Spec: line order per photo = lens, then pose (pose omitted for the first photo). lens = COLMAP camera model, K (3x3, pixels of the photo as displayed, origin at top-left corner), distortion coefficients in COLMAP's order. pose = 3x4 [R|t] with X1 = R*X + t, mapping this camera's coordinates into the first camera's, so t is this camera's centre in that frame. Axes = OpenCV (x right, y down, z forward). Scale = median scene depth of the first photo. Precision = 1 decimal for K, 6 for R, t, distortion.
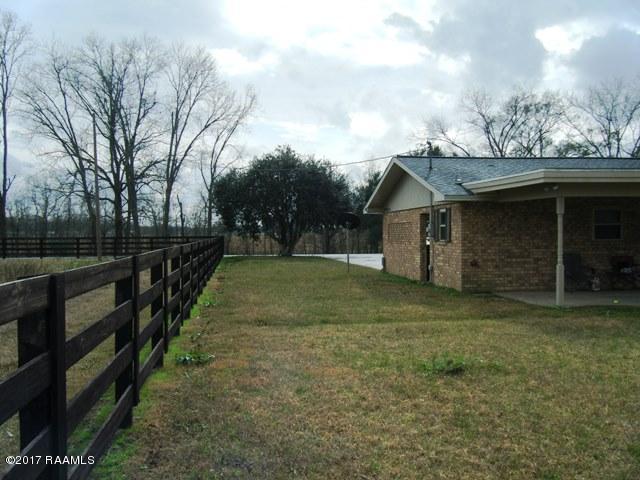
lens RADIAL K [[659.5, 0, 320.0], [0, 659.5, 241.5], [0, 0, 1]] dist [0.083297, 0.000000]
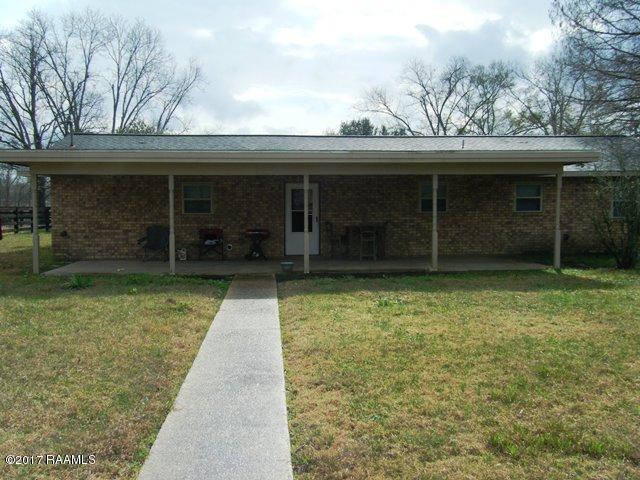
lens RADIAL K [[659.5, 0, 319.9], [0, 659.5, 240.4], [0, 0, 1]] dist [0.083297, 0.000000]
pose [[0.993717, 0.017145, -0.110597, 0.760917], [-0.012088, 0.998857, 0.046240, -0.011950], [0.111264, -0.044613, 0.992789, -0.046050]]
